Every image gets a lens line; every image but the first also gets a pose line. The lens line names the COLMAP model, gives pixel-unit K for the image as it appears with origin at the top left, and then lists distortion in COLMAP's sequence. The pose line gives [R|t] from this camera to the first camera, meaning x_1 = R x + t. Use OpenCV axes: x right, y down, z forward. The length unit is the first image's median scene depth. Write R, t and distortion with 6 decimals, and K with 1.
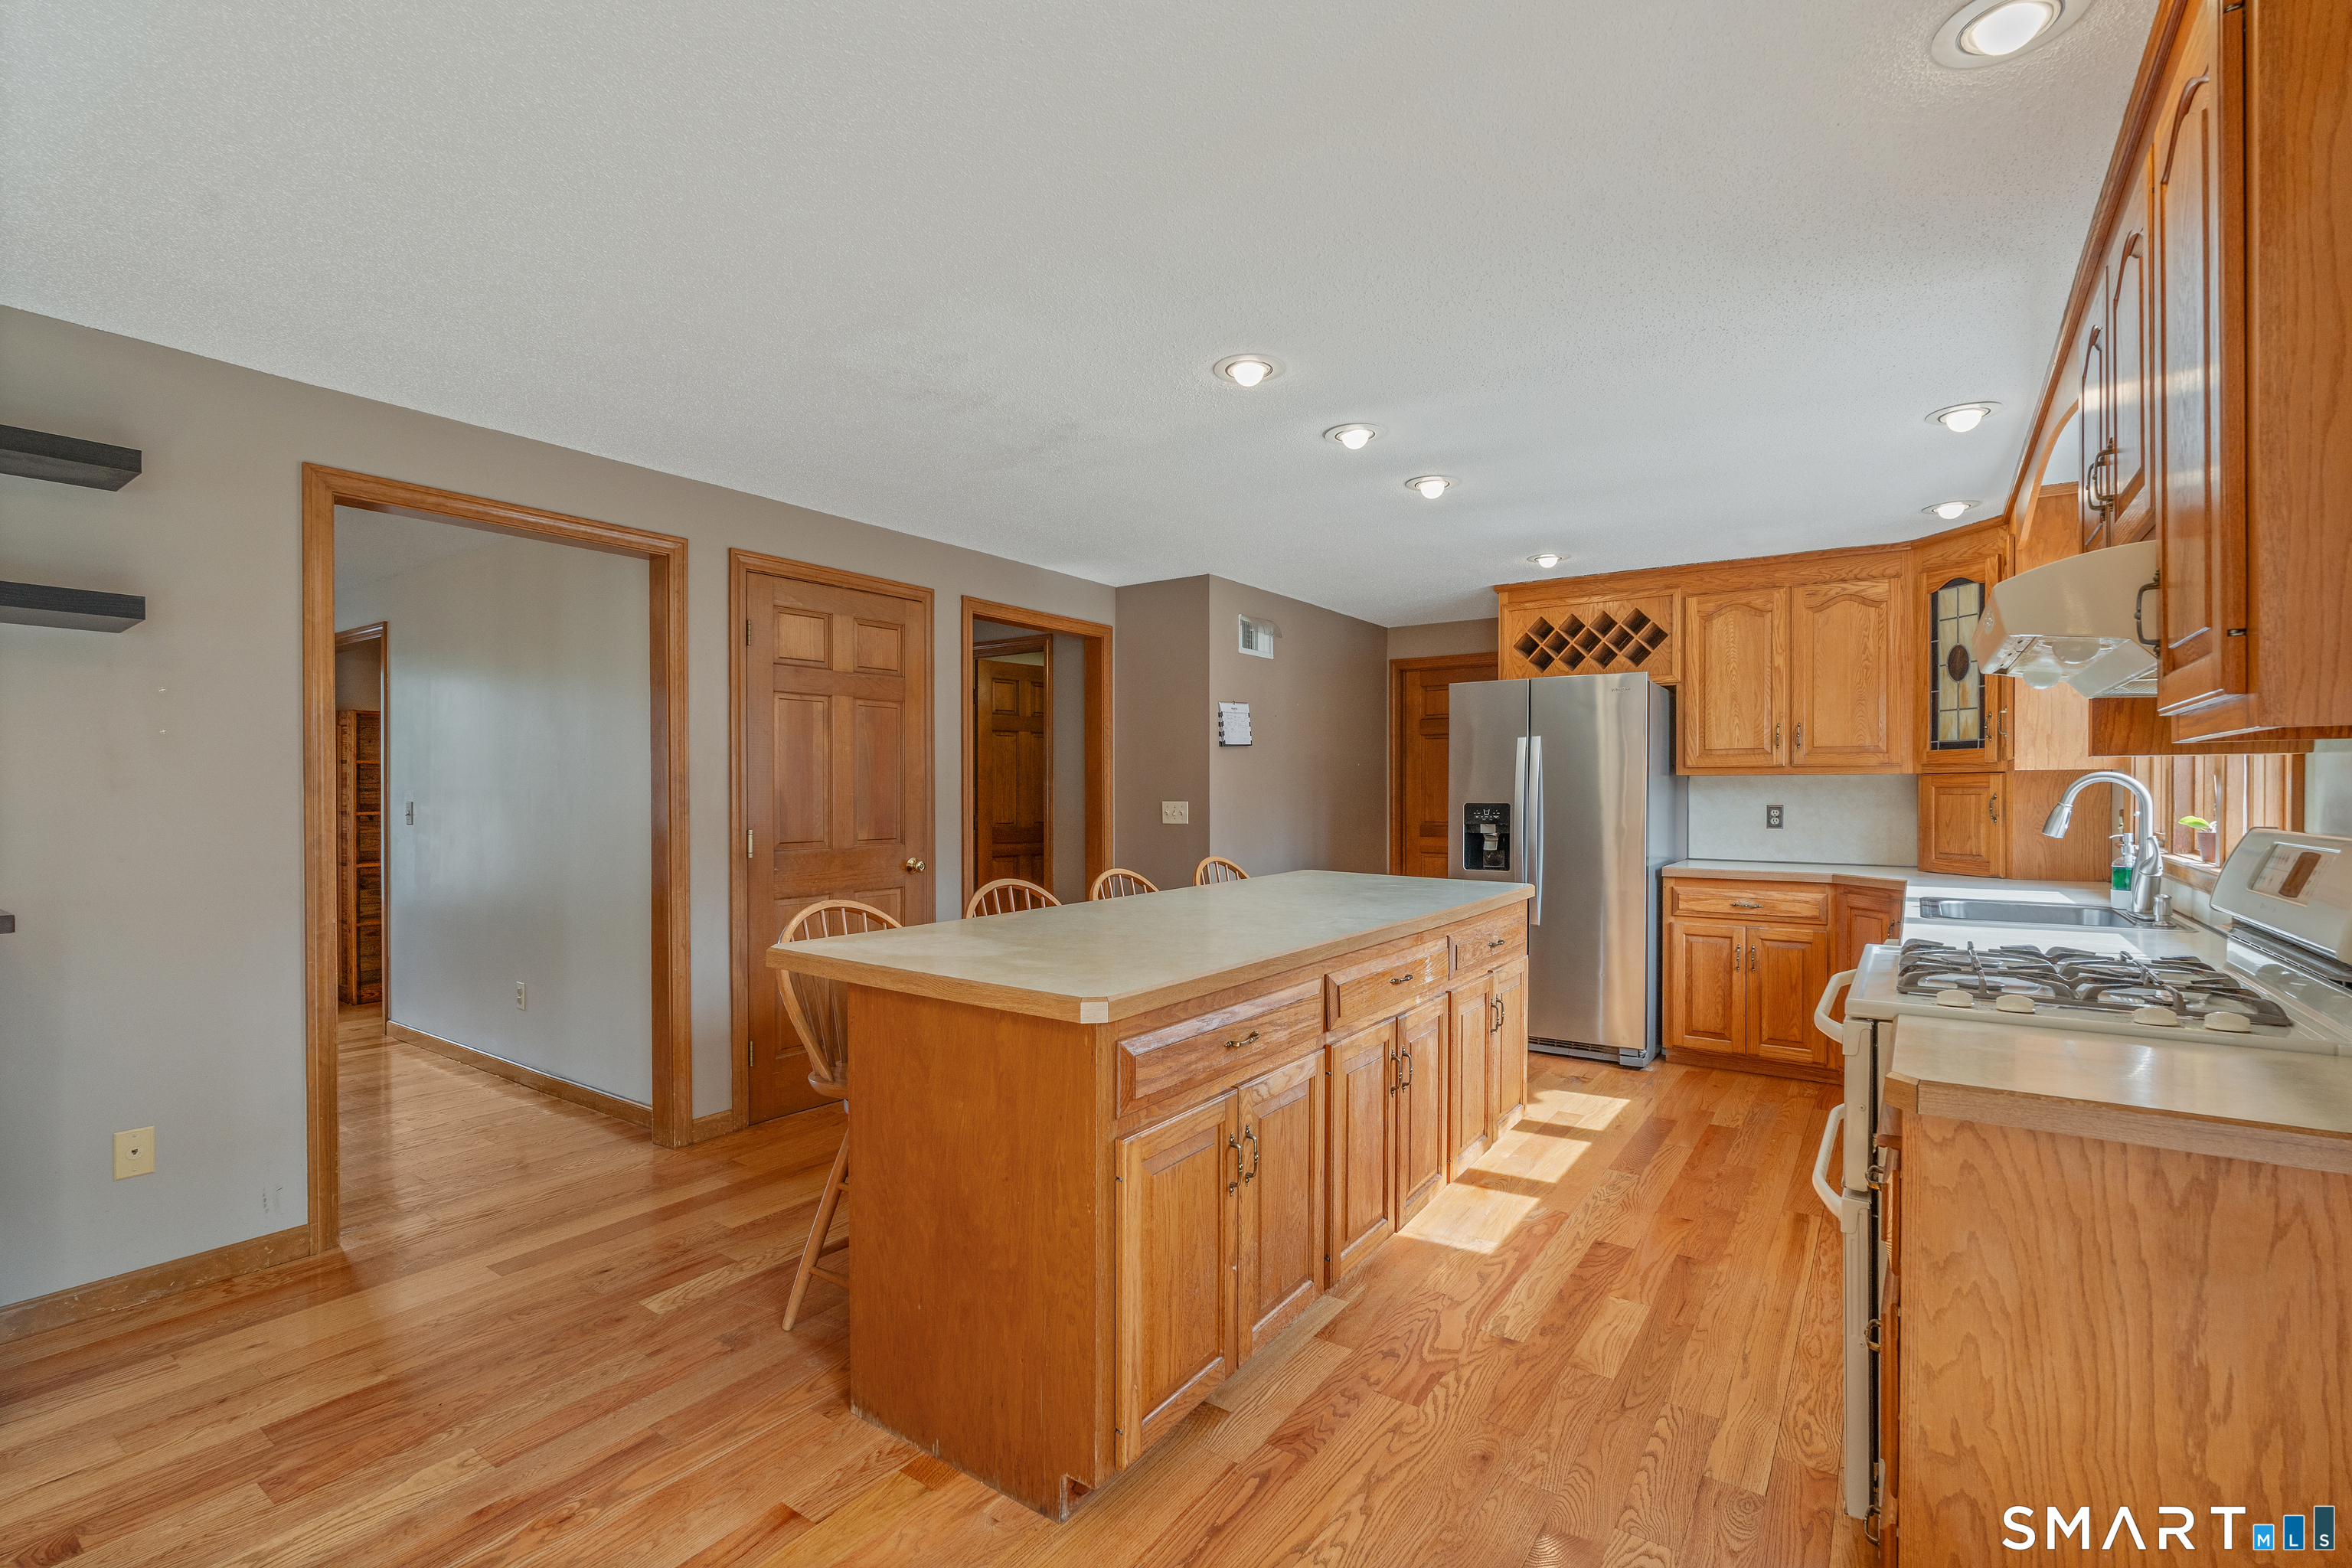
lens RADIAL K [[1043.3, 0, 1221.5], [0, 1043.3, 781.6], [0, 0, 1]] dist [-0.006639, 0.001183]
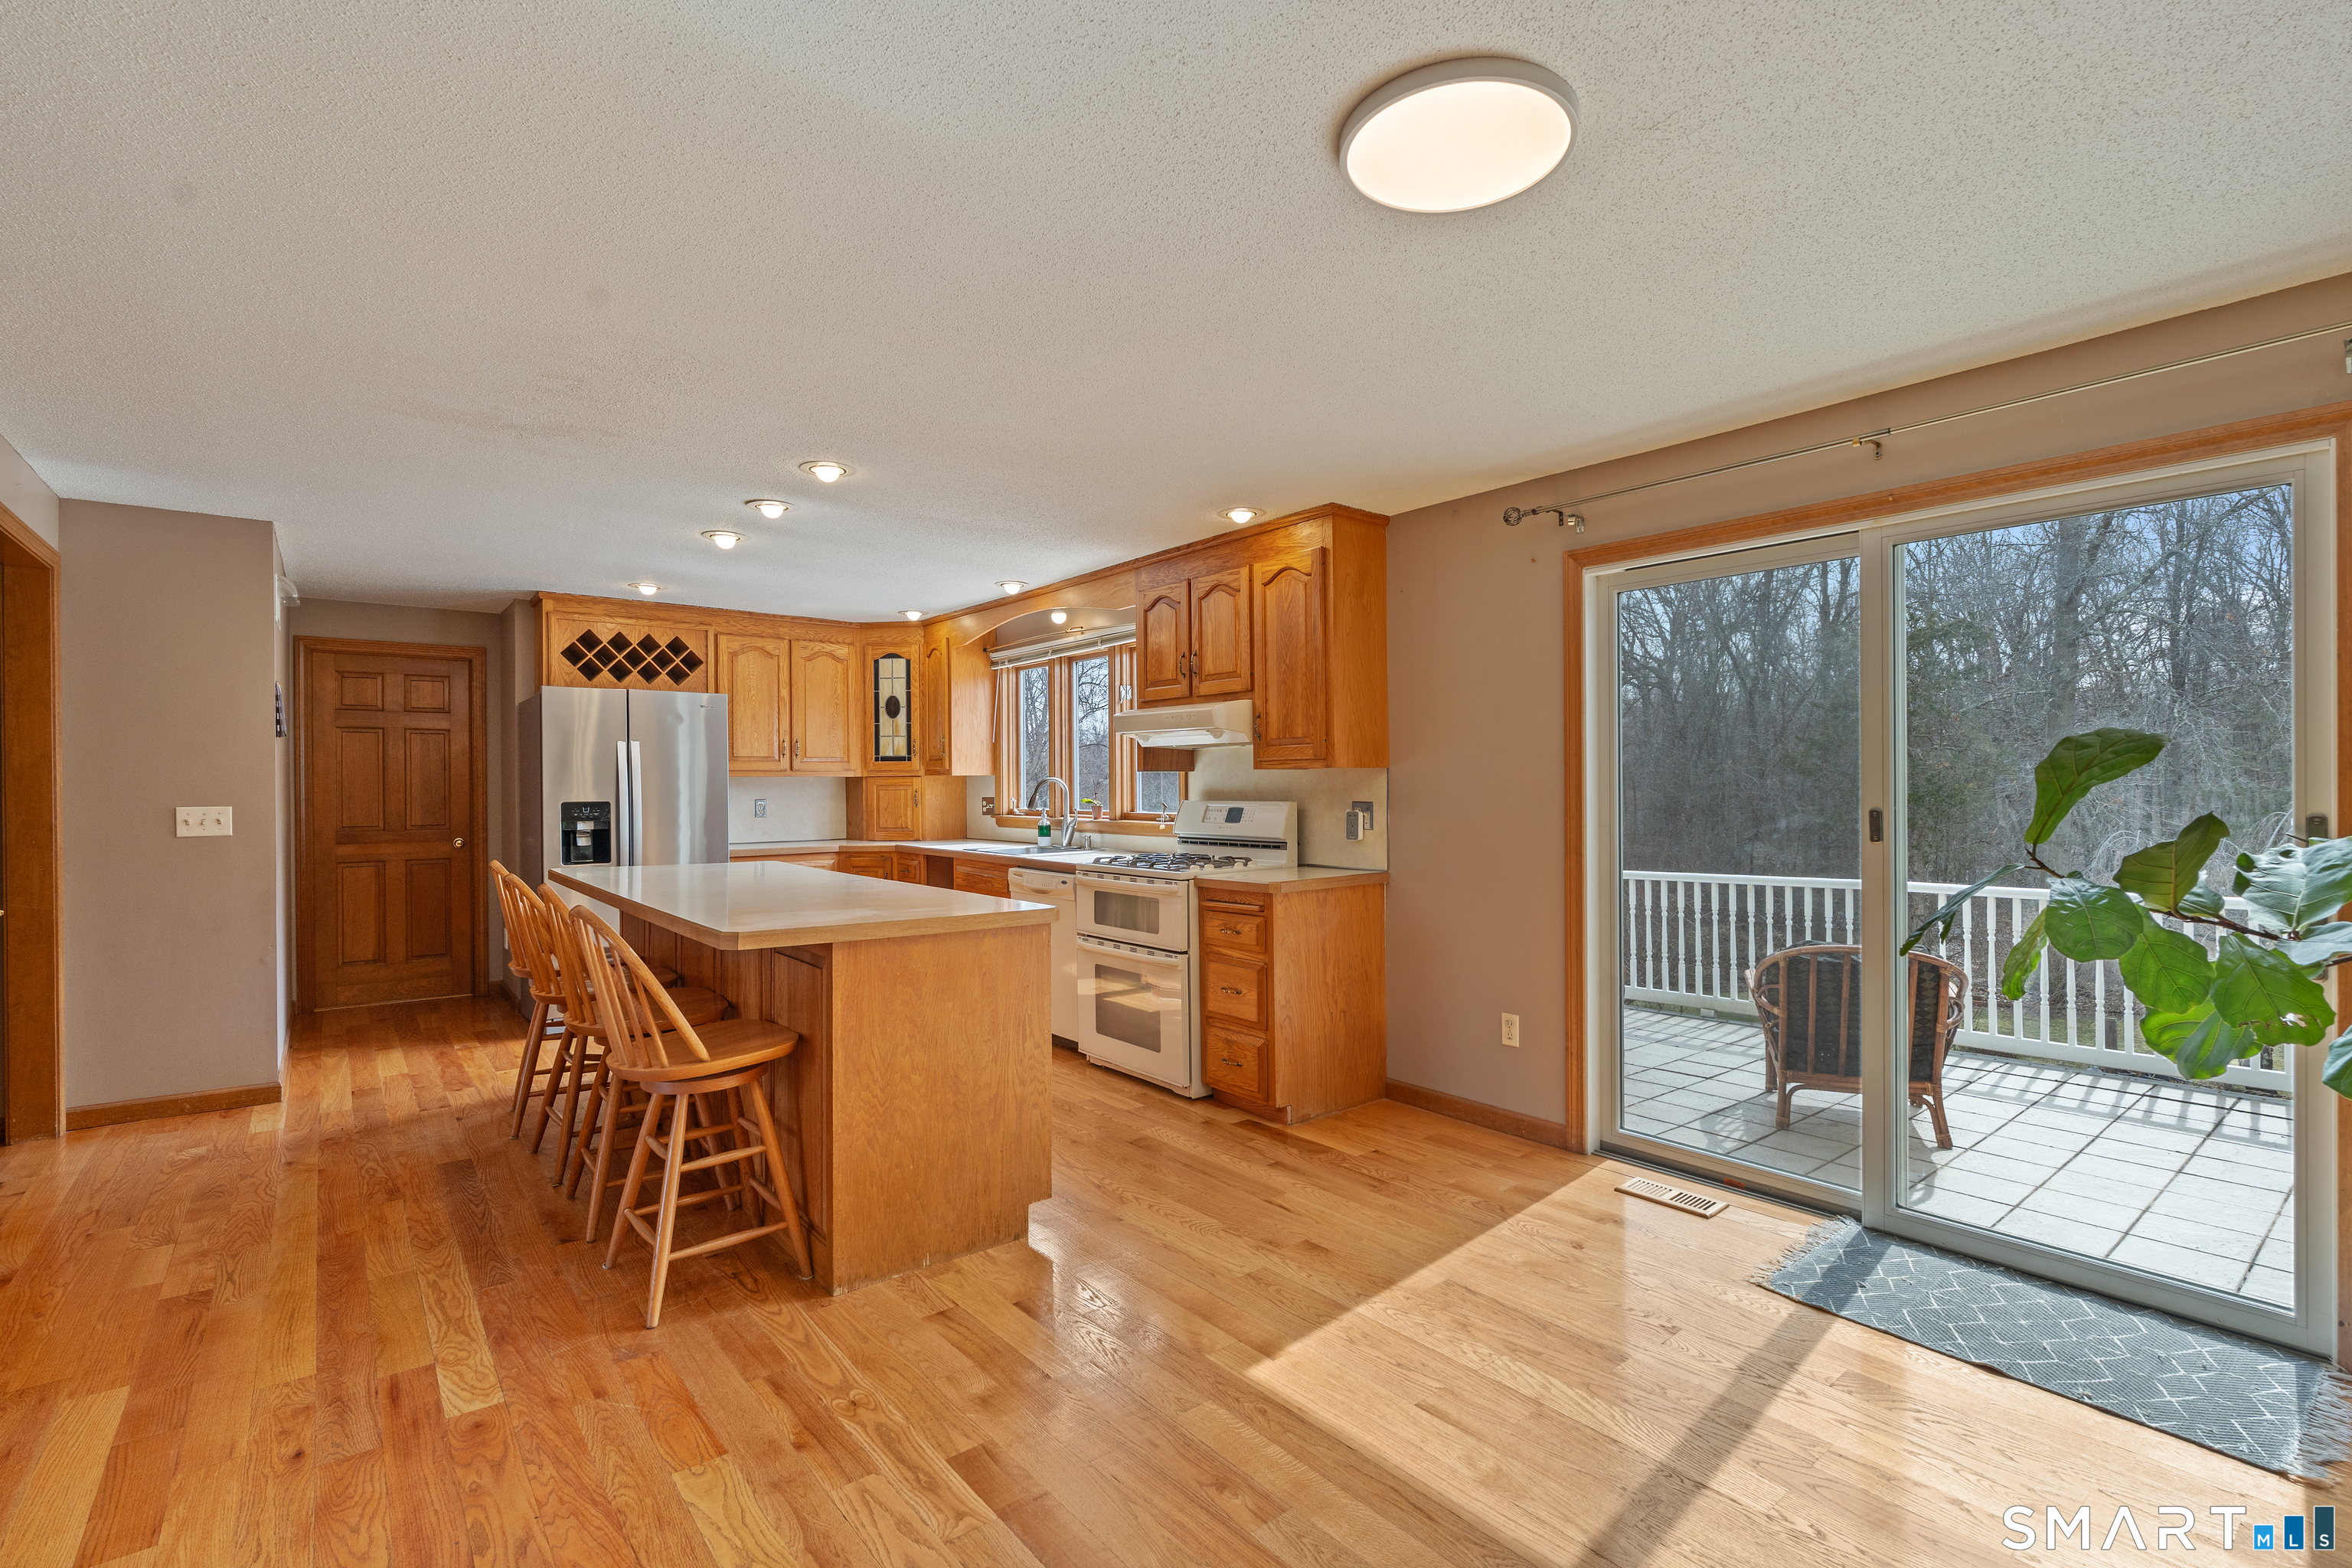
lens RADIAL K [[1043.3, 0, 1174.9], [0, 1043.3, 791.1], [0, 0, 1]] dist [-0.006639, 0.001183]
pose [[0.290165, -0.006932, 0.956951, -0.614474], [-0.002650, 0.999964, 0.008047, 0.000103], [-0.956973, -0.004871, 0.290137, 0.113951]]
